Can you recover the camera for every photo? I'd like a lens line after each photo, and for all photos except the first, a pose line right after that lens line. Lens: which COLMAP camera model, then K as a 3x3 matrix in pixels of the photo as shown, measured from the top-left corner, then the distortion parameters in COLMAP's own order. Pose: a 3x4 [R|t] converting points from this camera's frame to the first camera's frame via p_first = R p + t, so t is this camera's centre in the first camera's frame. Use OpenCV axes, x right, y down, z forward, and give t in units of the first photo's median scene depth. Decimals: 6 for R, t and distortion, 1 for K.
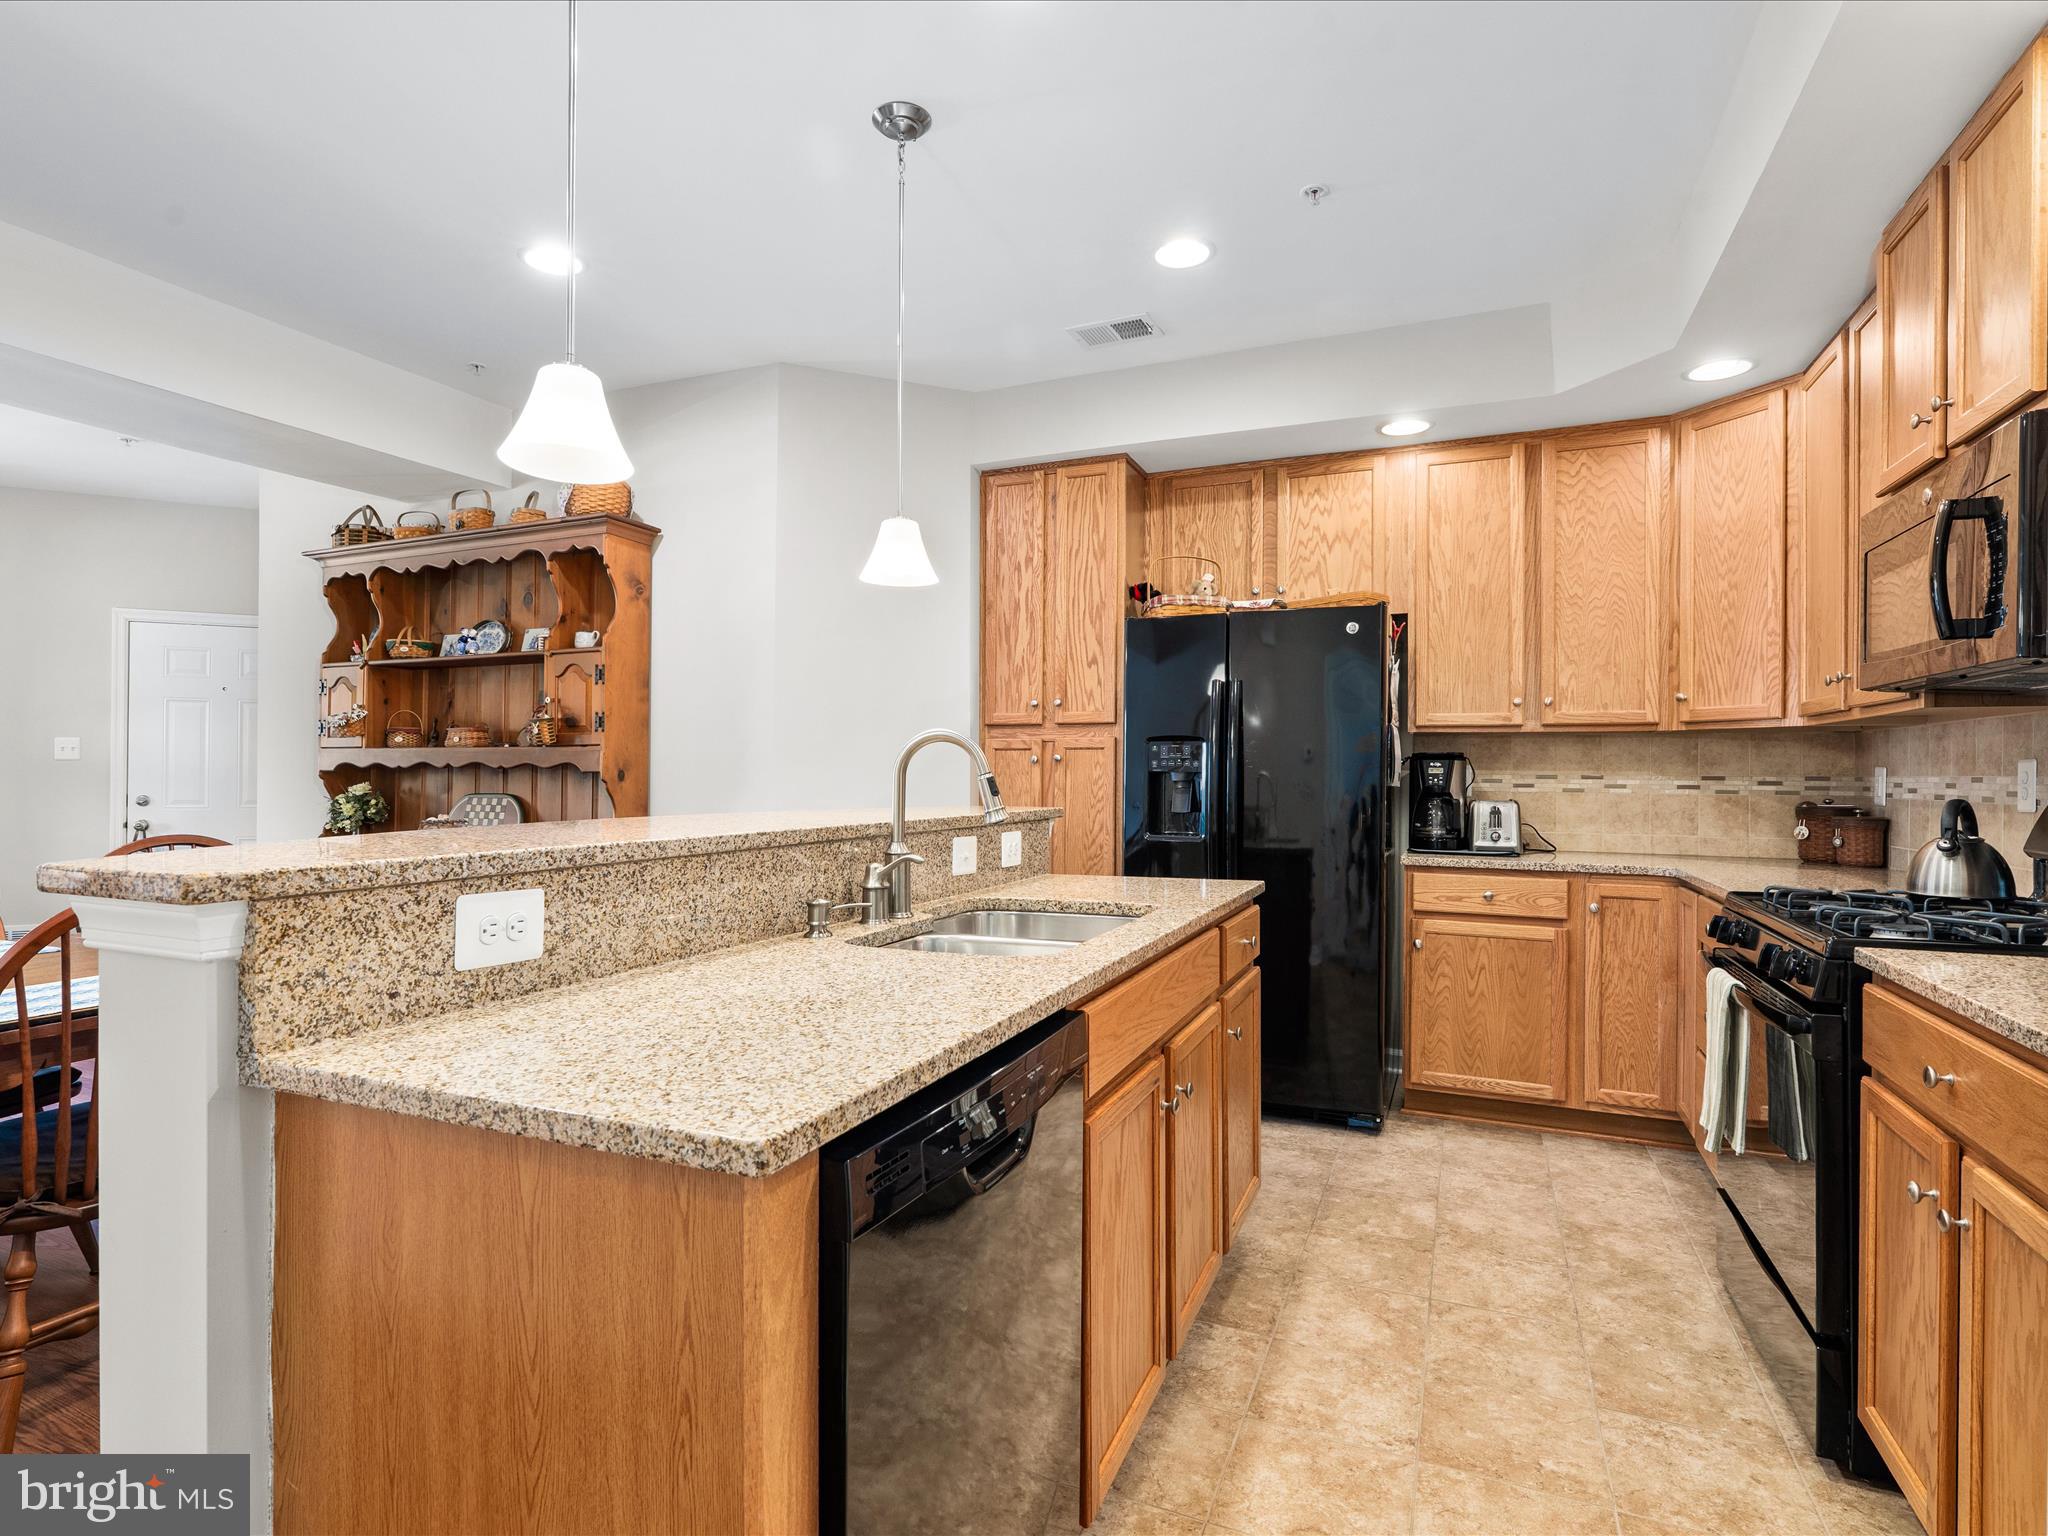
lens RADIAL K [[1063.9, 0, 1024.9], [0, 1063.9, 772.1], [0, 0, 1]] dist [0.015796, -0.002961]
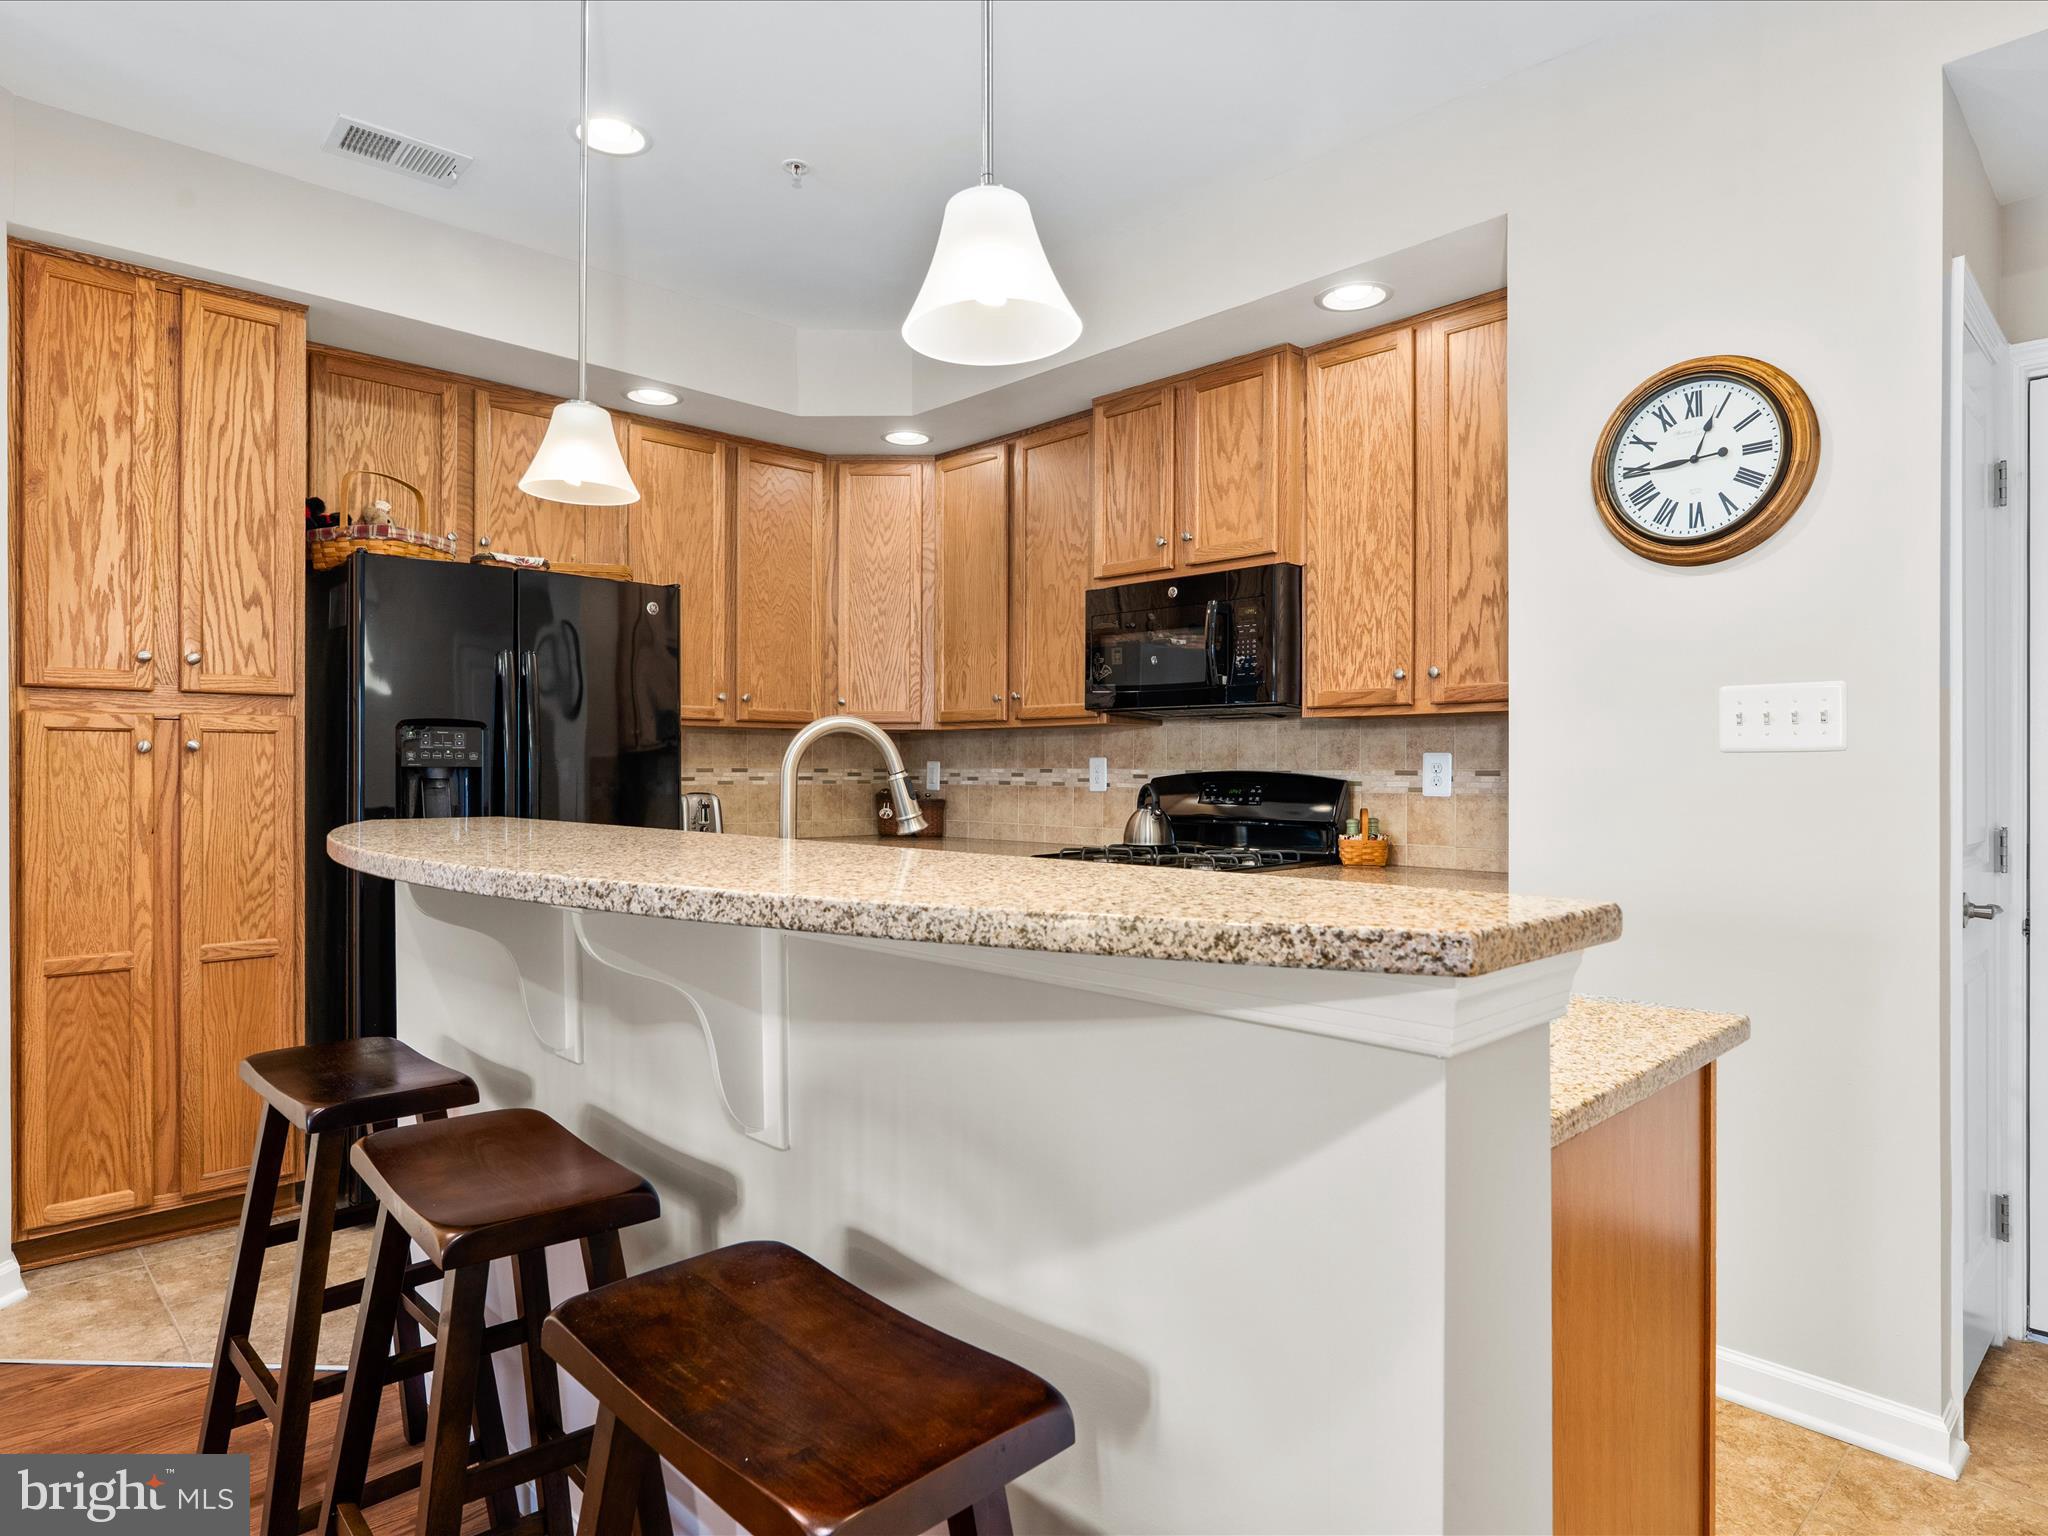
lens RADIAL K [[1199.7, 0, 1028.0], [0, 1199.7, 767.2], [0, 0, 1]] dist [-0.000885, 0.000272]
pose [[0.387666, -0.004313, 0.921790, -0.449717], [-0.000293, 0.999988, 0.004802, -0.003949], [-0.921800, -0.002131, 0.387660, 0.269600]]
